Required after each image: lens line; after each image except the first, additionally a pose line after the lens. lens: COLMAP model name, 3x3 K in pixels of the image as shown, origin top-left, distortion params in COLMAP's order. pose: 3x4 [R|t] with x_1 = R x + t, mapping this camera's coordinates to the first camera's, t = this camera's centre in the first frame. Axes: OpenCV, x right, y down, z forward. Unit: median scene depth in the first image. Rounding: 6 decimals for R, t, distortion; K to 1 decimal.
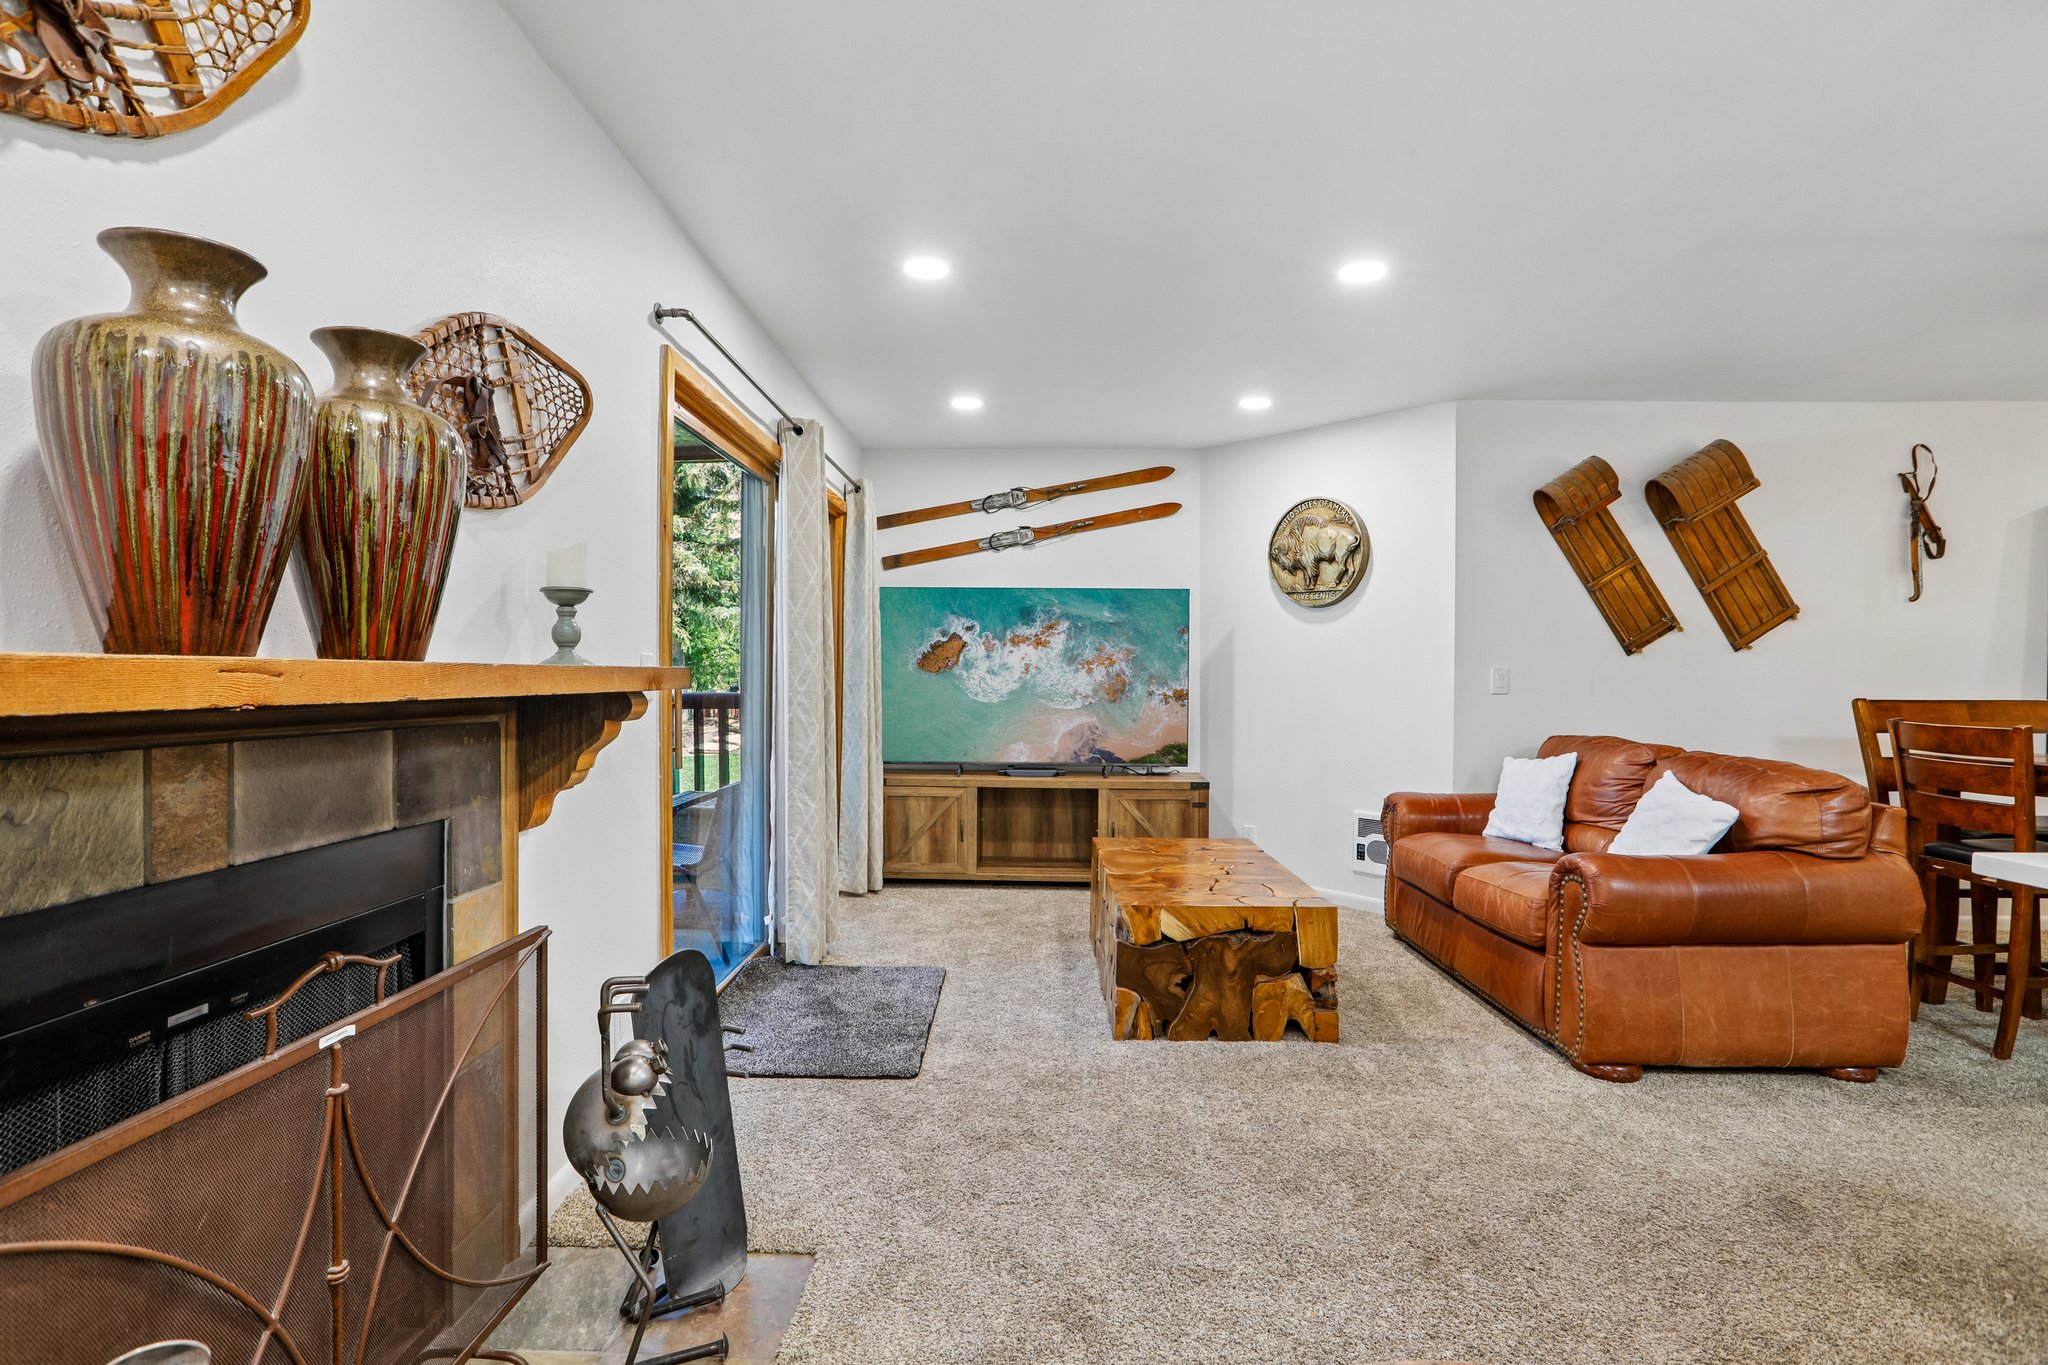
lens RADIAL K [[979.3, 0, 1017.0], [0, 979.3, 668.2], [0, 0, 1]] dist [-0.036449, 0.013079]
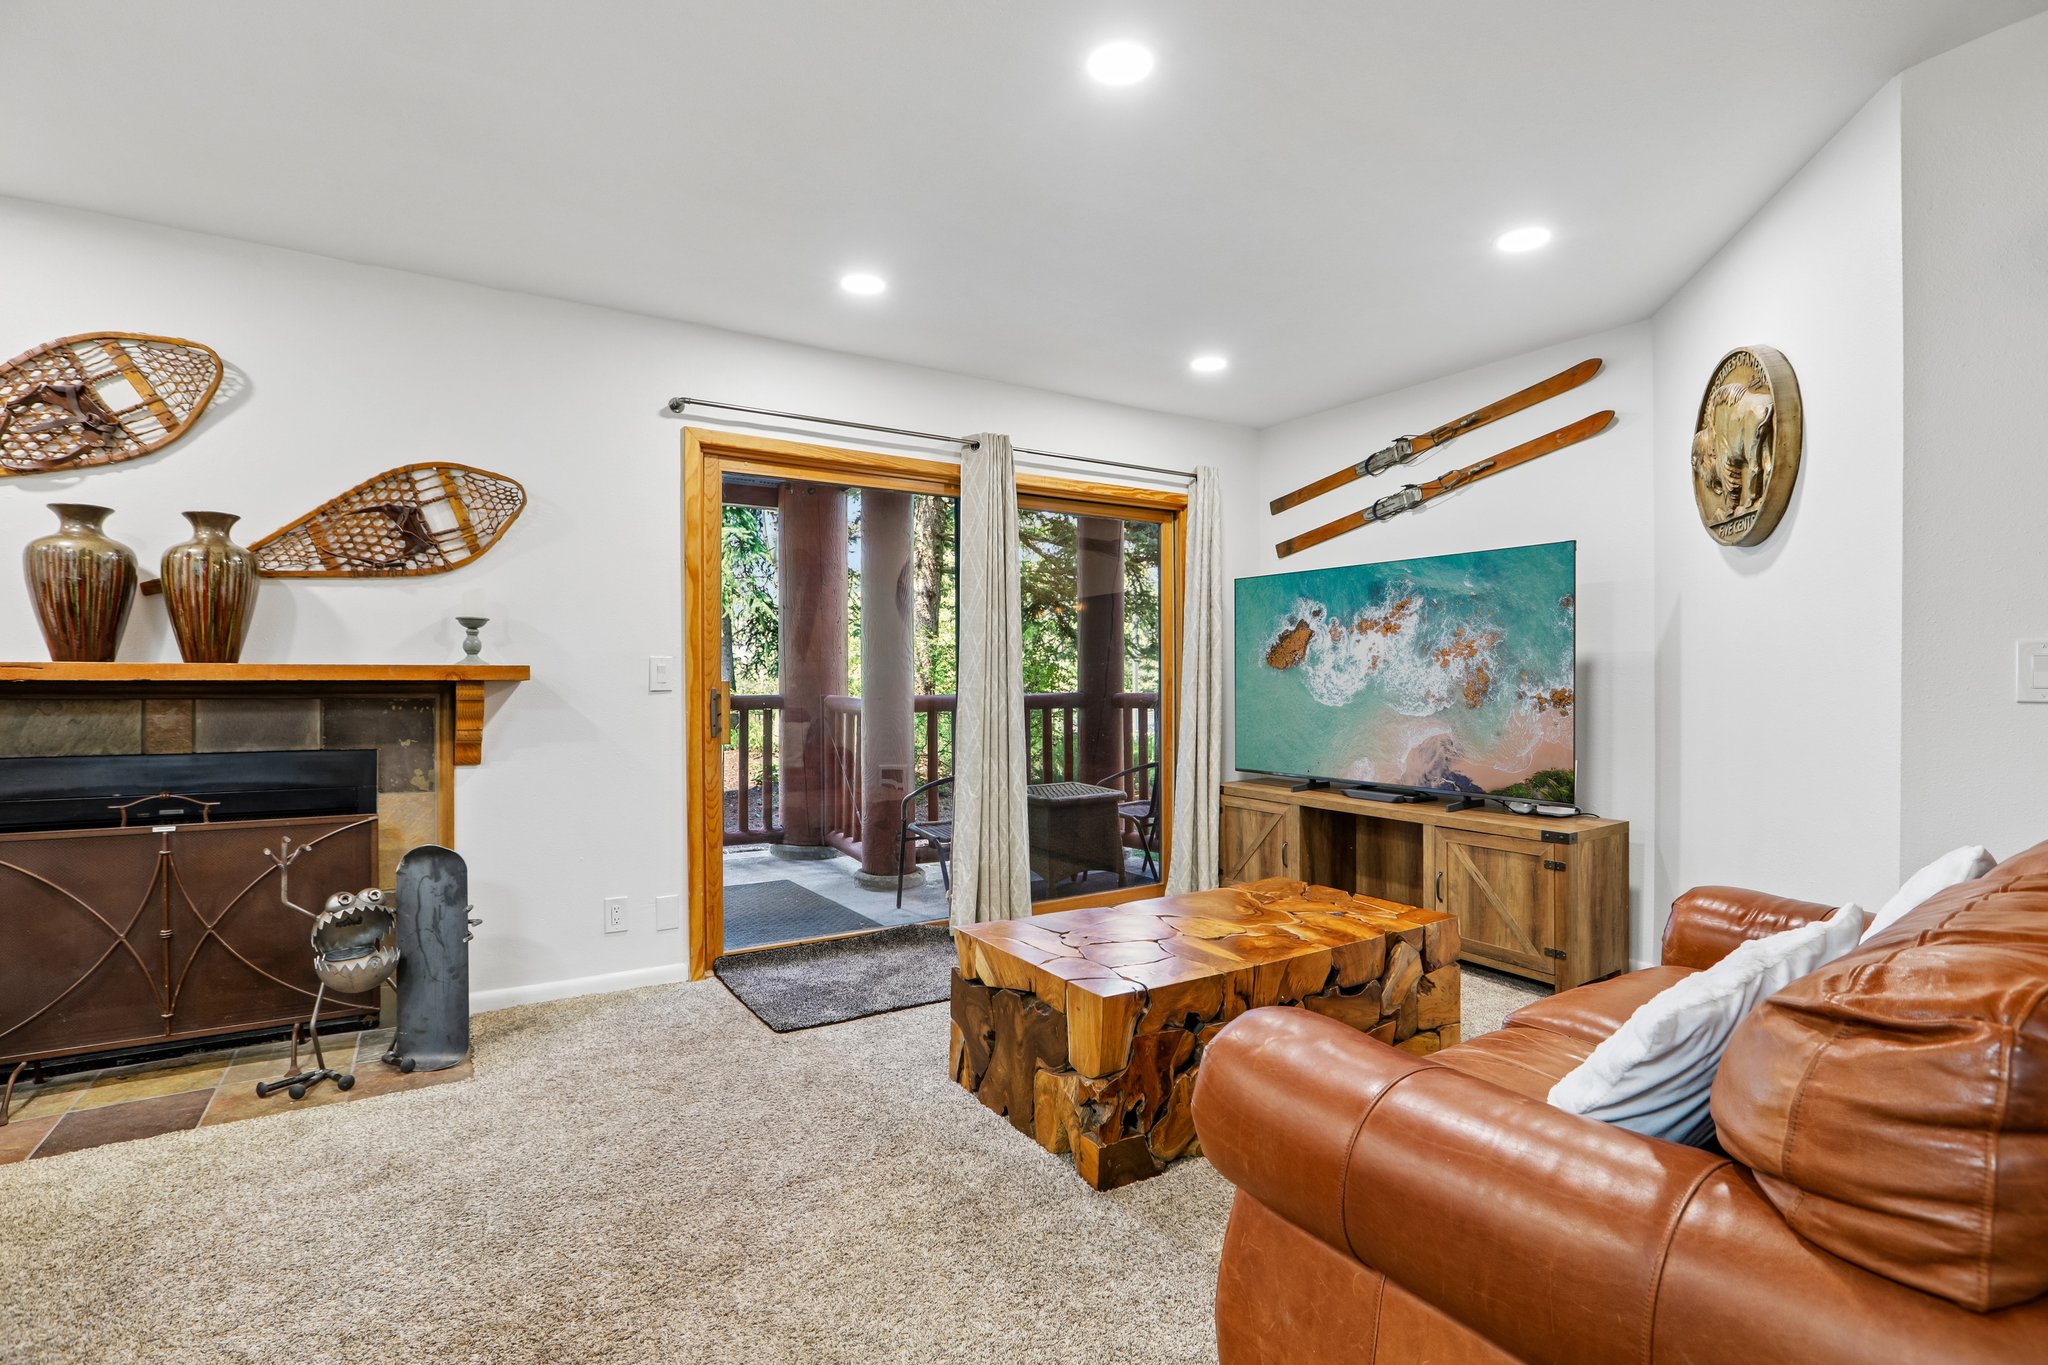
lens RADIAL K [[979.3, 0, 1015.8], [0, 979.3, 684.4], [0, 0, 1]] dist [-0.036449, 0.013079]
pose [[0.526668, -0.002758, -0.850067, 0.883271], [0.010987, 0.999933, 0.003563, 0.021843], [0.850000, -0.011217, 0.526663, 0.590424]]
